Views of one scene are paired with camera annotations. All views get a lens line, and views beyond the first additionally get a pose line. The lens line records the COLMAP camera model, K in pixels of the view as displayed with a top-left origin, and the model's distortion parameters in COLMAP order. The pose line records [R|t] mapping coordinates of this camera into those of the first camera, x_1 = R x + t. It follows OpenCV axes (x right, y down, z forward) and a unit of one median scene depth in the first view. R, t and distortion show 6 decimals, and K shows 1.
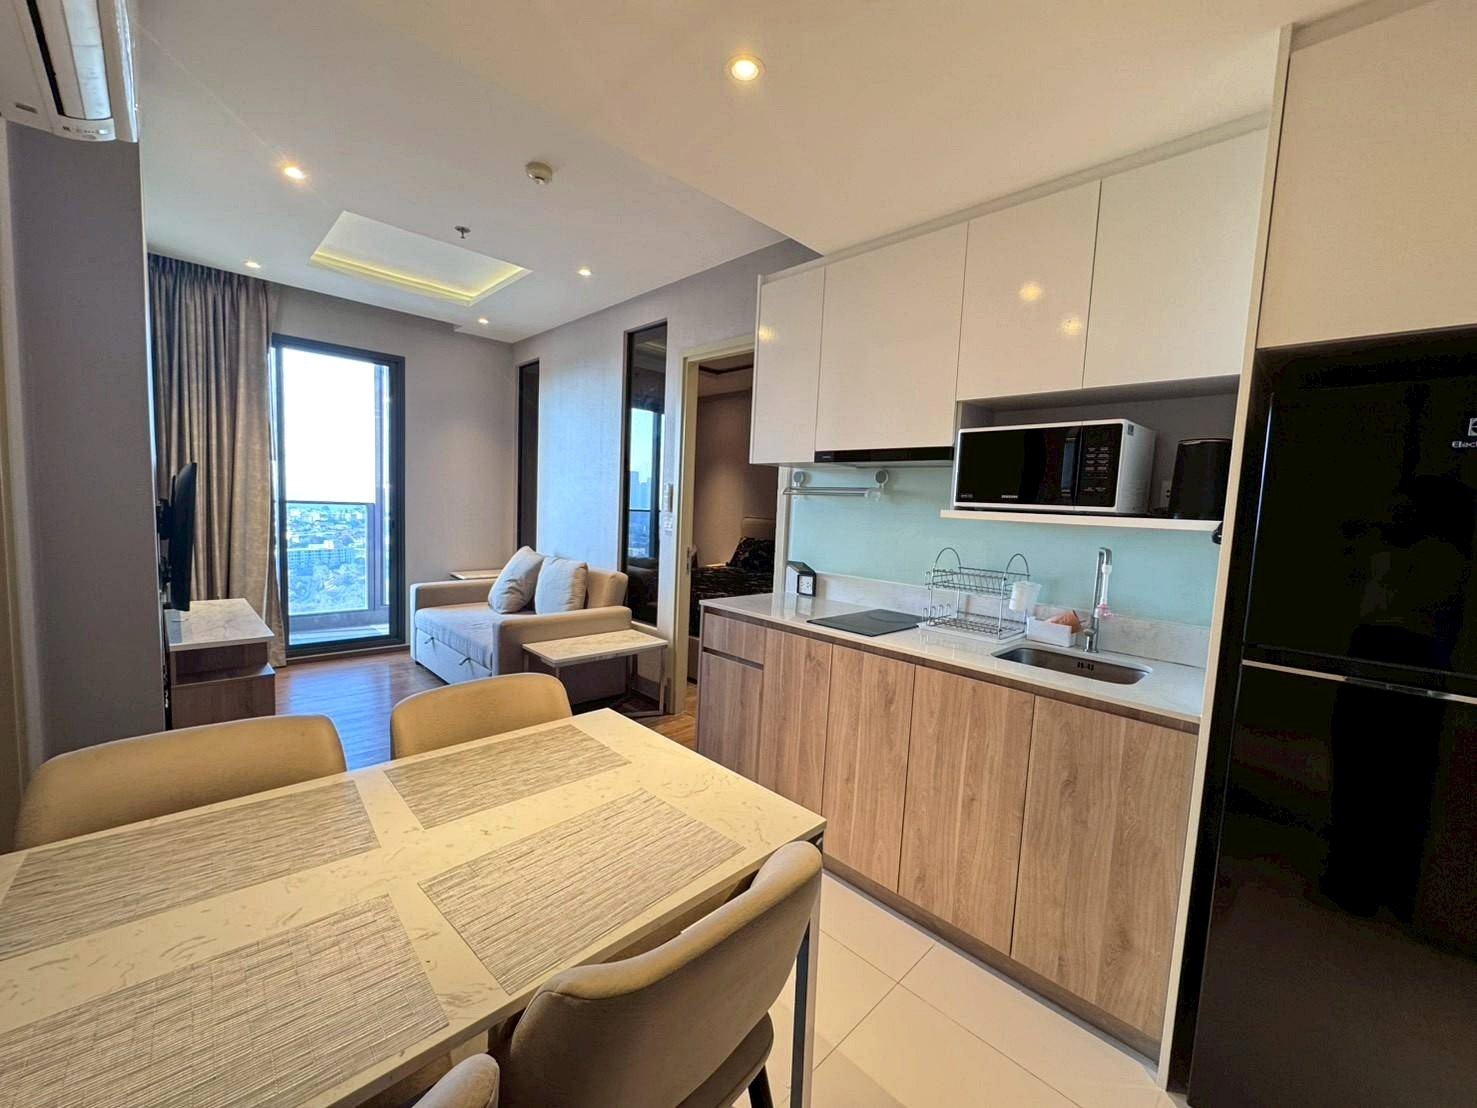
lens RADIAL K [[585.7, 0, 738.5], [0, 585.7, 554.0], [0, 0, 1]] dist [0.001685, -0.000013]
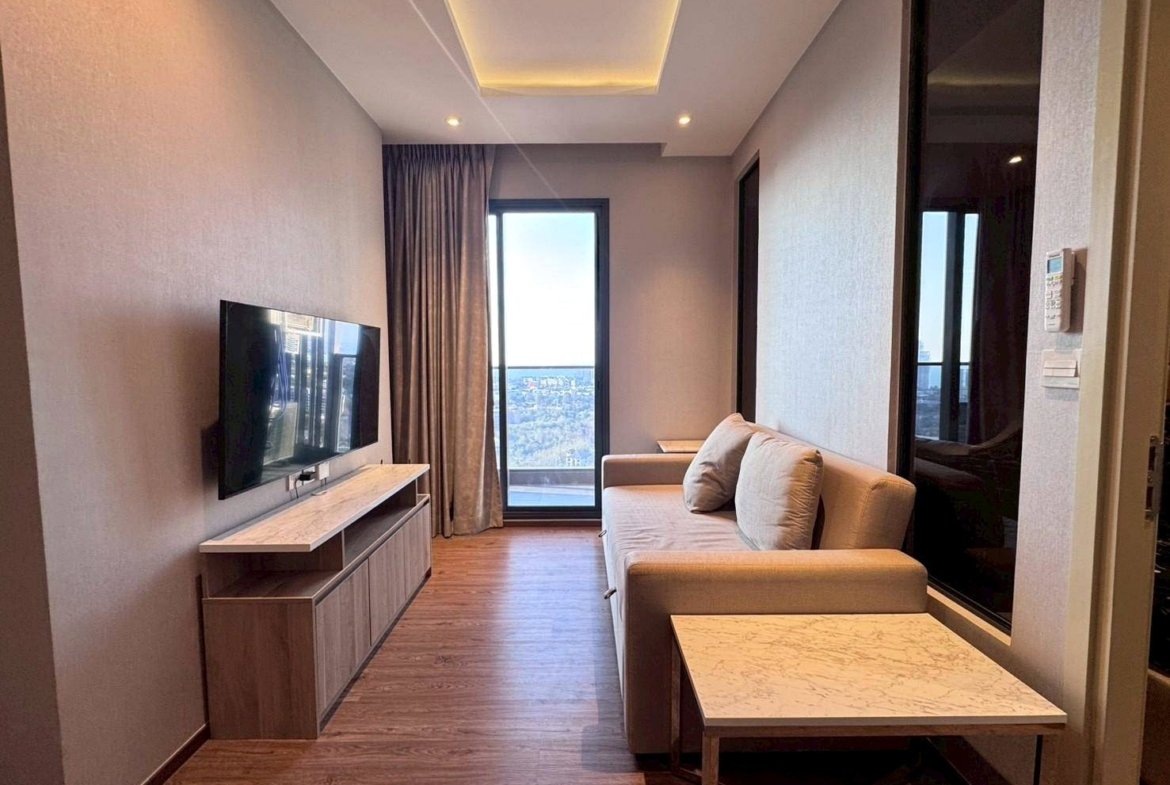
lens RADIAL K [[464.0, 0, 585.0], [0, 464.0, 392.5], [0, 0, 1]] dist [-0.000517, 0.000303]
pose [[0.714909, -0.007280, -0.699179, -0.118577], [-0.021695, 0.999233, -0.032587, -0.018588], [0.698880, 0.038466, 0.714203, 0.552047]]
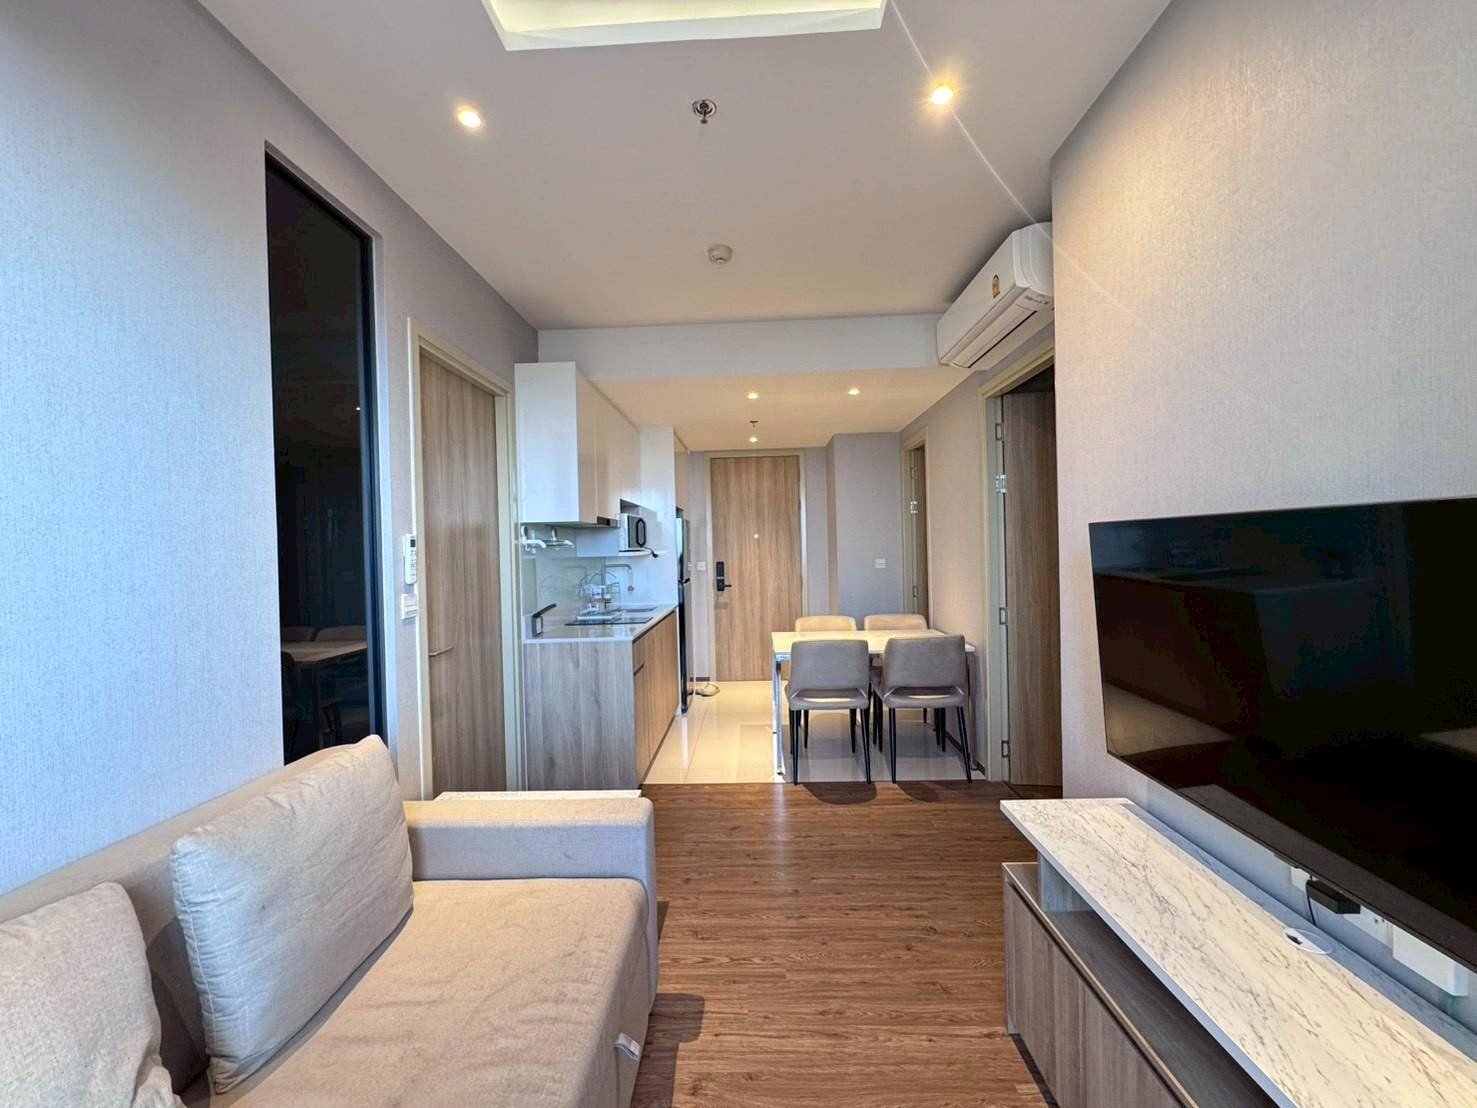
lens RADIAL K [[594.4, 0, 738.5], [0, 594.4, 554.0], [0, 0, 1]] dist [0.000393, 0.000000]
pose [[-0.691495, -0.038716, 0.721343, -0.698436], [0.055519, 0.992761, 0.106505, -0.132215], [-0.720245, 0.113696, -0.684340, 1.064001]]
